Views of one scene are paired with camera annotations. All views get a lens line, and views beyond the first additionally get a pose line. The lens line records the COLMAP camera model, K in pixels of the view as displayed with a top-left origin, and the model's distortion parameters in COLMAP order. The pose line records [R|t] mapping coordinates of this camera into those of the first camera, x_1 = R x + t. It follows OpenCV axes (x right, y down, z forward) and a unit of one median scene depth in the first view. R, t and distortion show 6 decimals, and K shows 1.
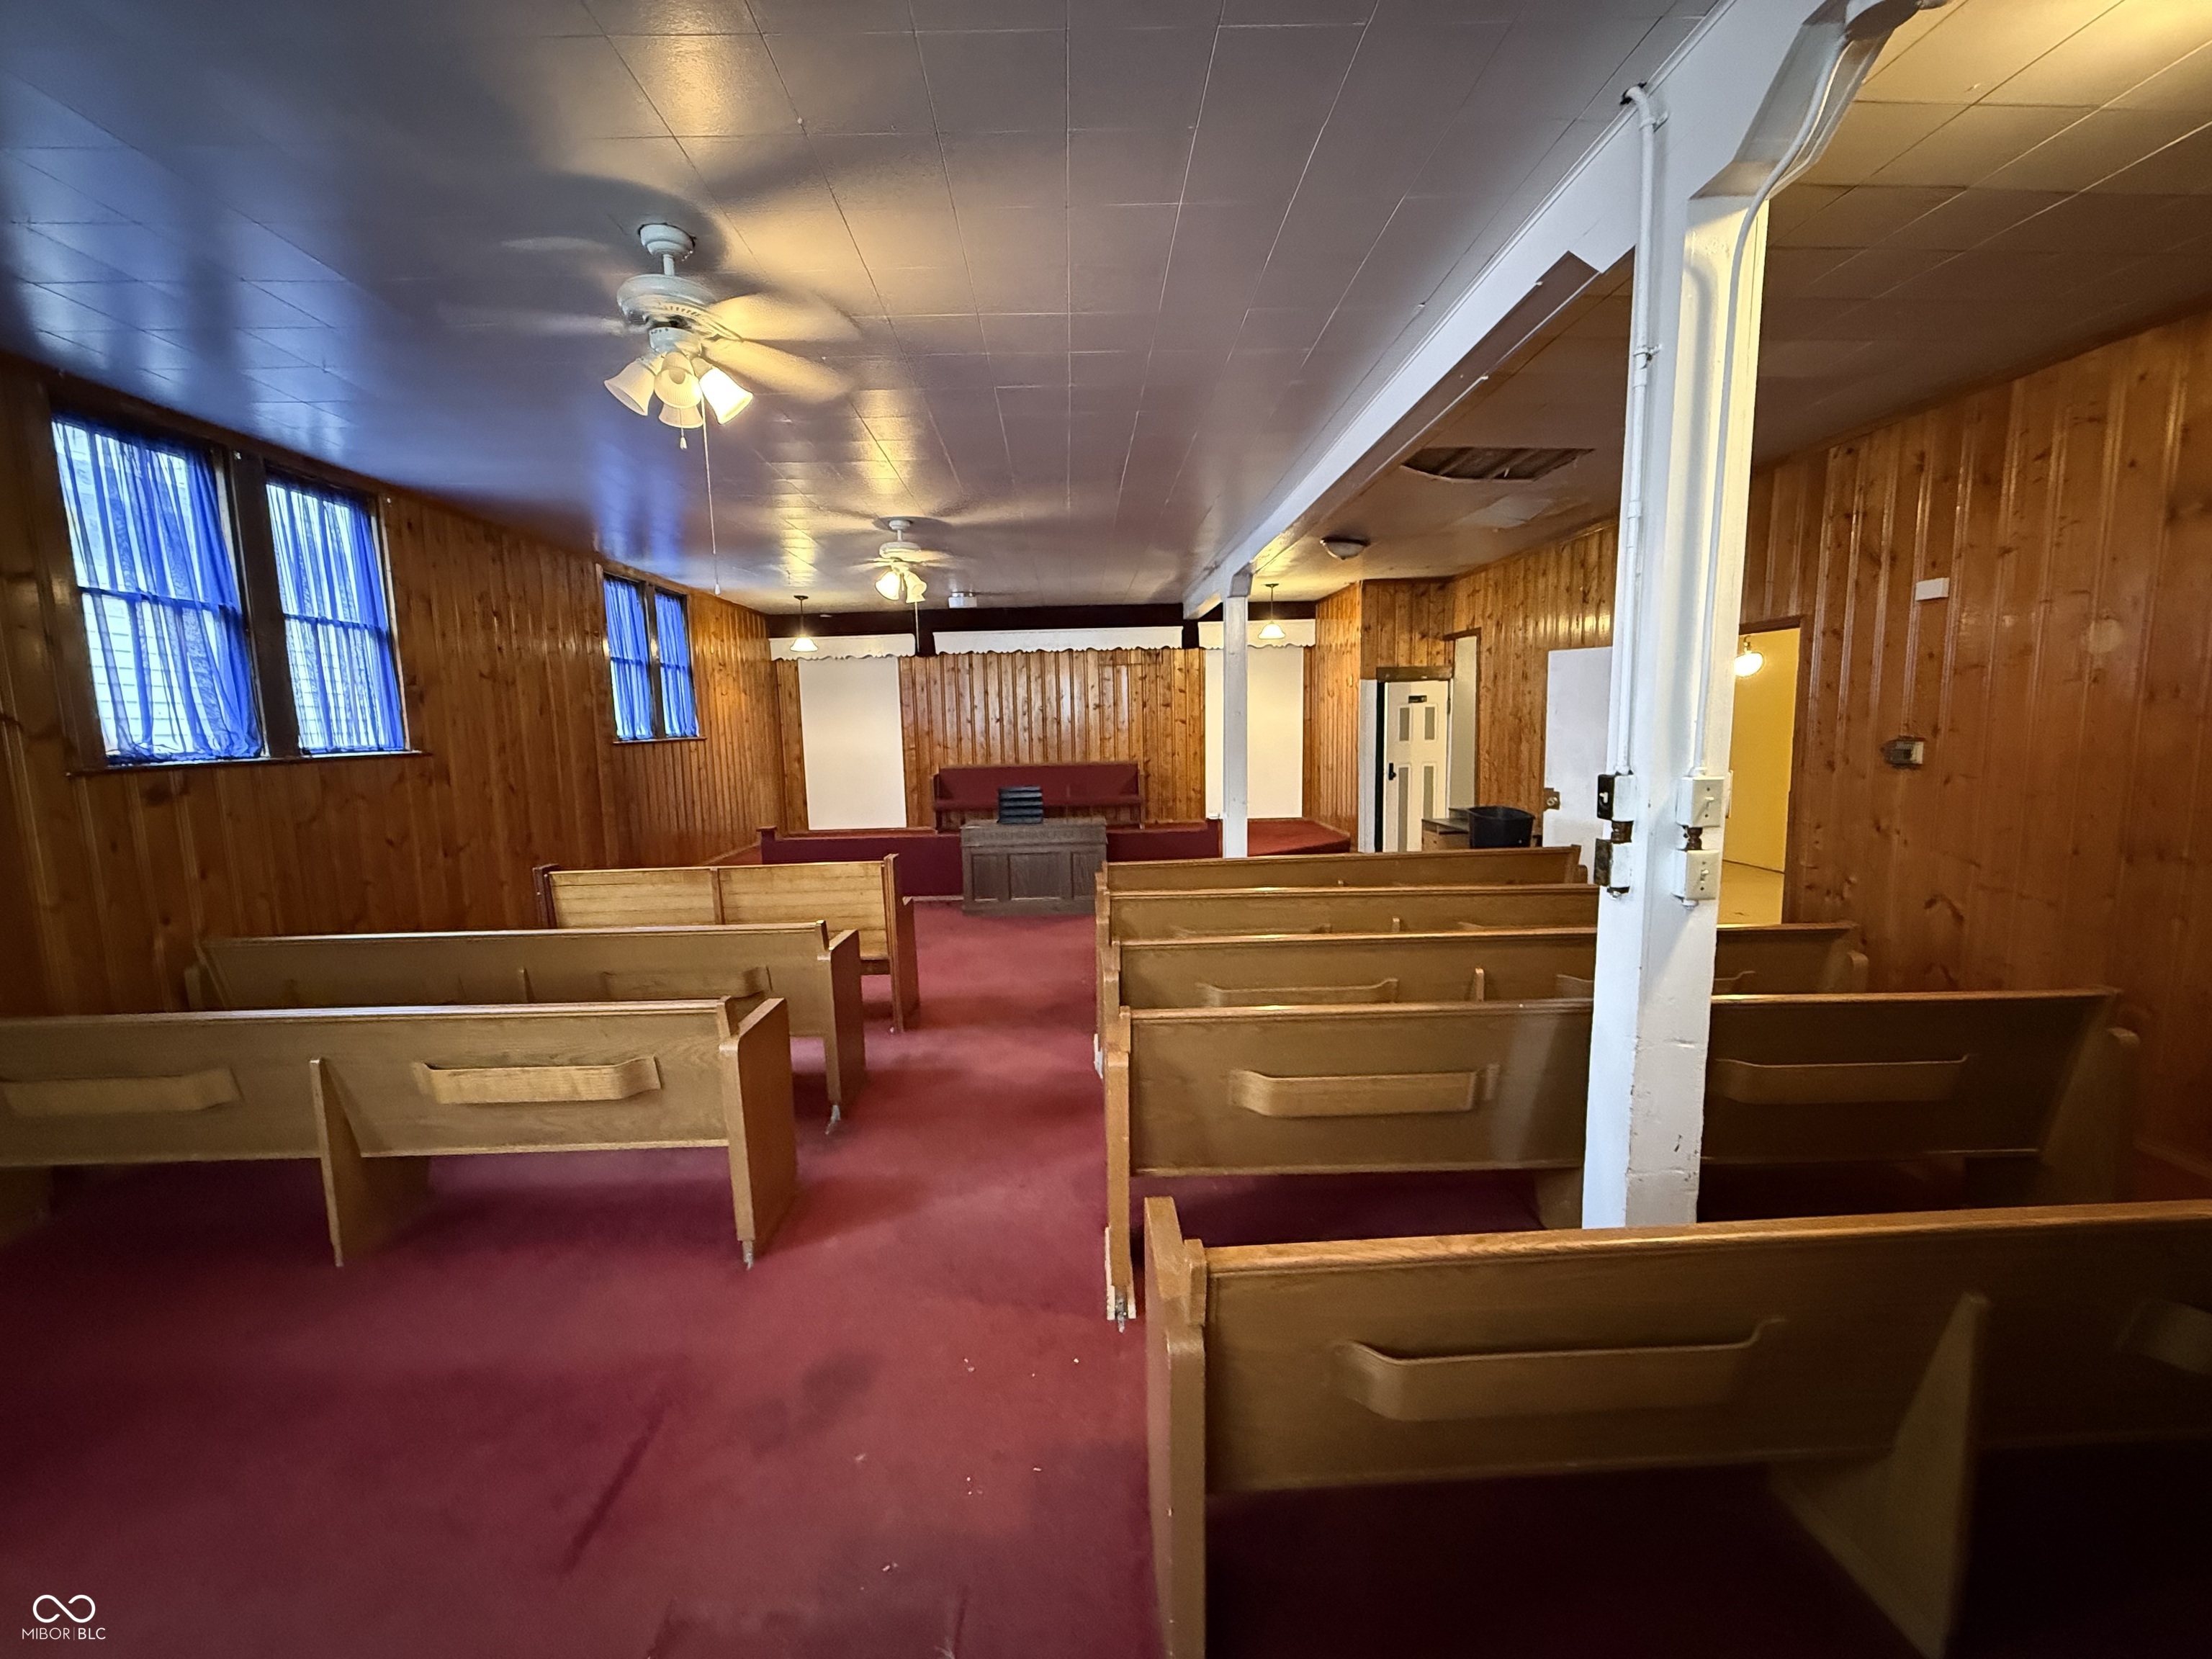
lens RADIAL K [[883.2, 0, 1112.1], [0, 883.2, 830.4], [0, 0, 1]] dist [-0.011587, 0.004121]
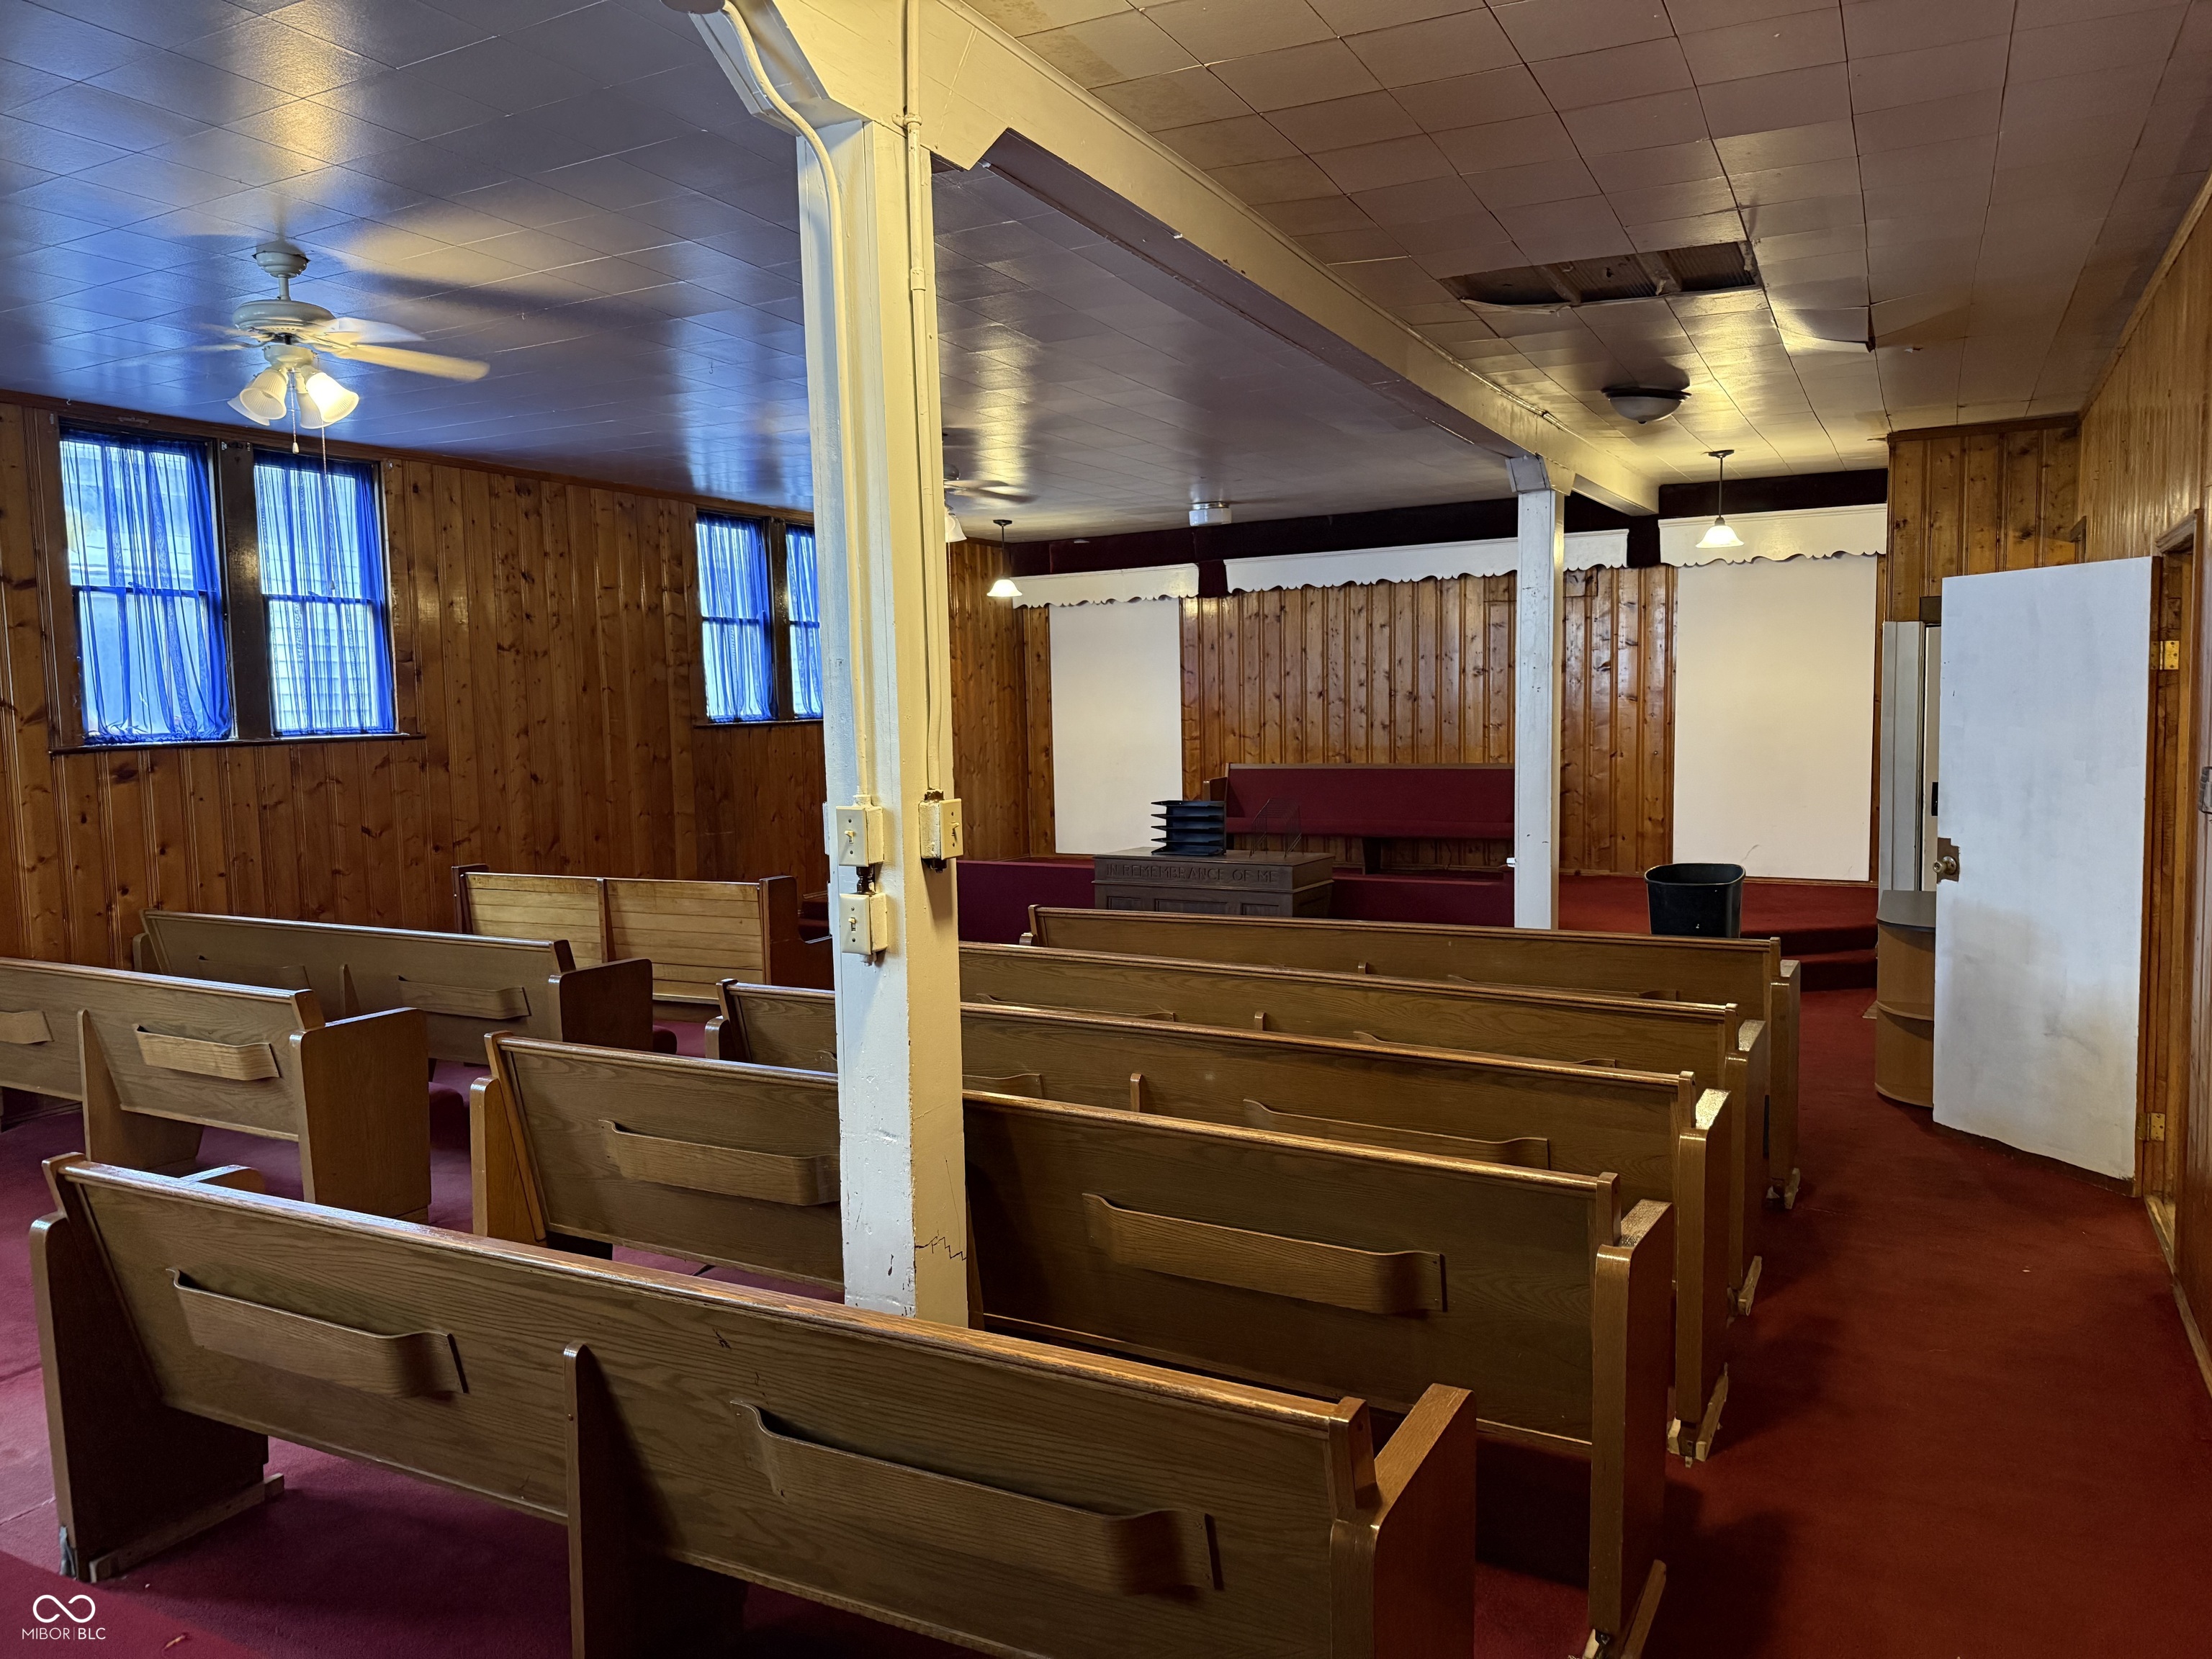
lens RADIAL K [[1552.5, 0, 1115.5], [0, 1552.5, 831.5], [0, 0, 1]] dist [0.052738, -0.068897]
pose [[0.873852, 0.047247, -0.483891, 1.151322], [-0.060682, 0.998083, -0.012131, -0.023828], [0.482390, 0.039964, 0.875044, -0.119528]]
